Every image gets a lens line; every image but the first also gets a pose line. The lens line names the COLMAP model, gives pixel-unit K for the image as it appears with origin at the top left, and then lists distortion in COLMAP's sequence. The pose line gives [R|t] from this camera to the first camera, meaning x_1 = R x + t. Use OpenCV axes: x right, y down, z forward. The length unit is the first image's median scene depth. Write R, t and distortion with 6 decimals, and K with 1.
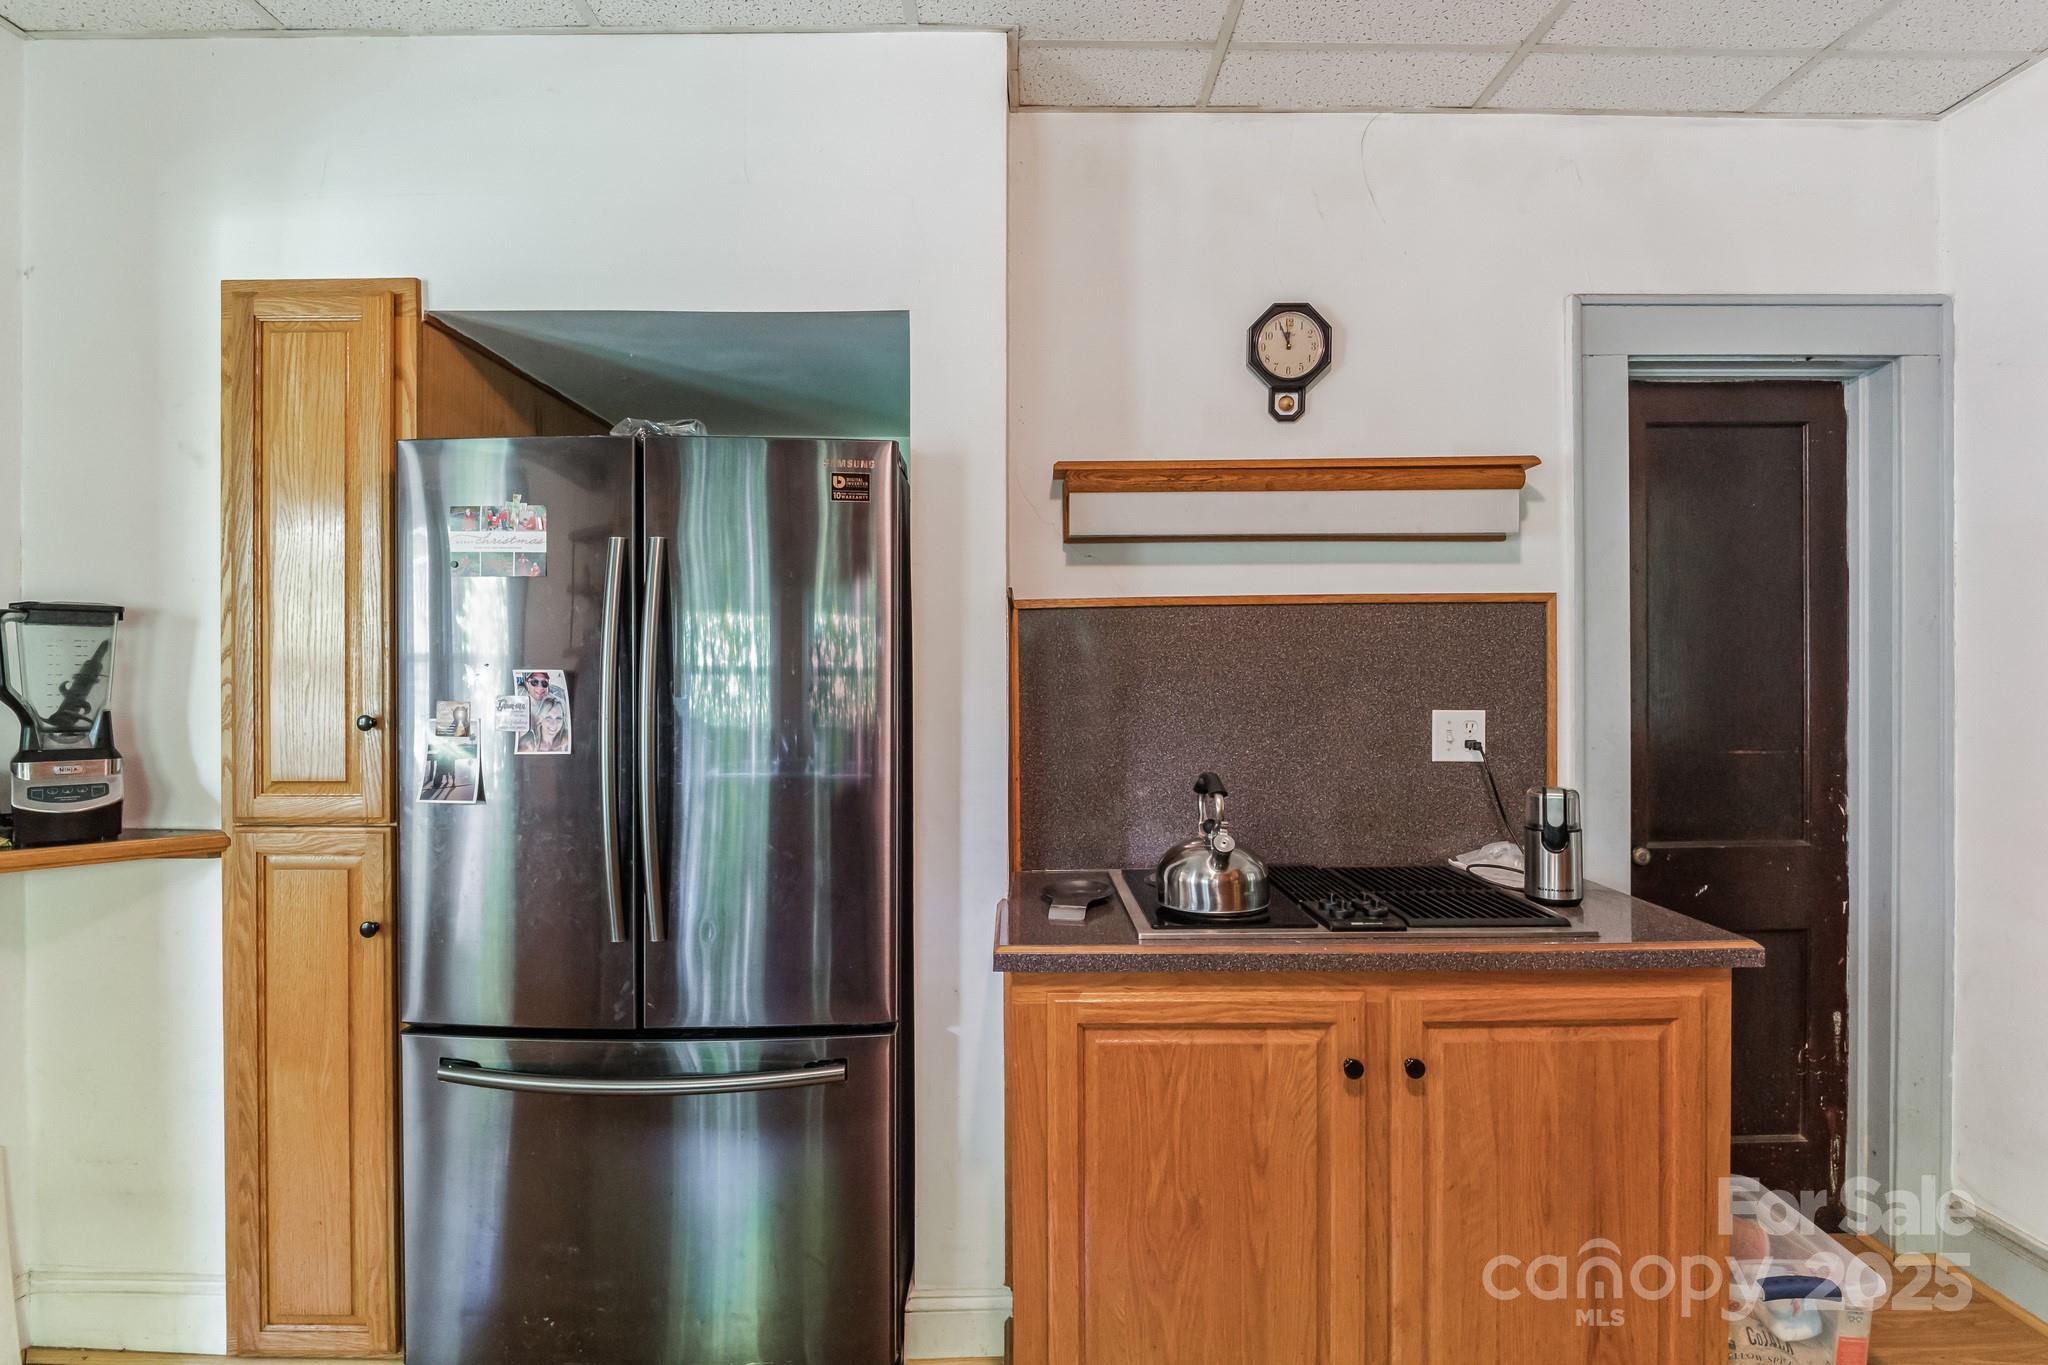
lens RADIAL K [[994.5, 0, 1016.6], [0, 994.5, 681.1], [0, 0, 1]] dist [-0.008735, -0.004048]
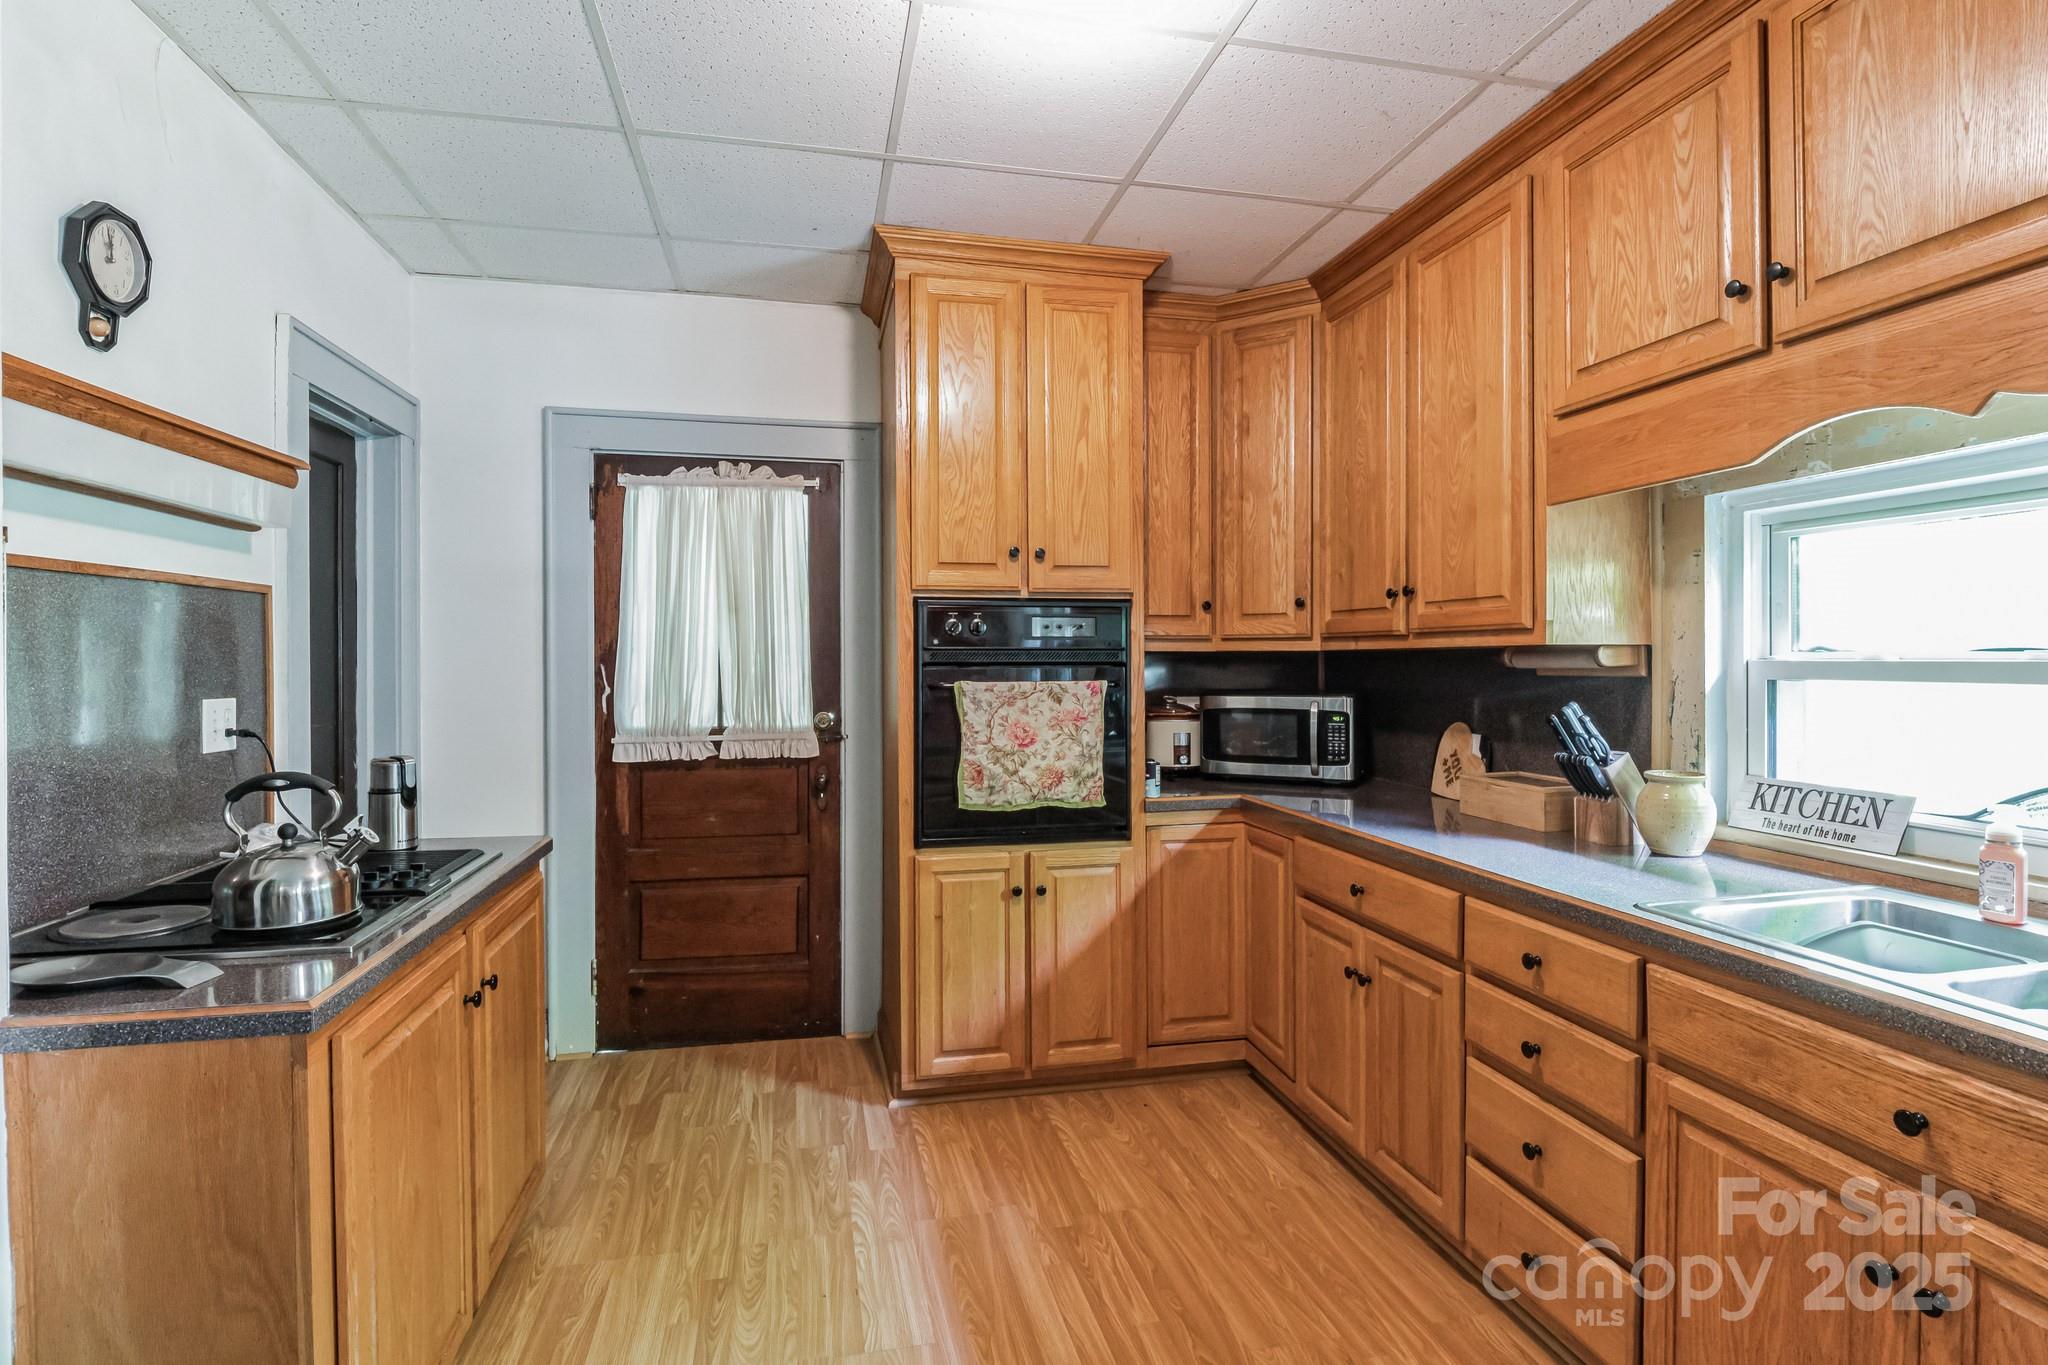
lens RADIAL K [[994.5, 0, 1007.9], [0, 994.5, 660.9], [0, 0, 1]] dist [-0.008735, -0.004048]
pose [[-0.206464, -0.004885, 0.978442, -0.670592], [0.012127, 0.999898, 0.007551, -0.005562], [-0.978379, 0.013425, -0.206384, 0.451522]]
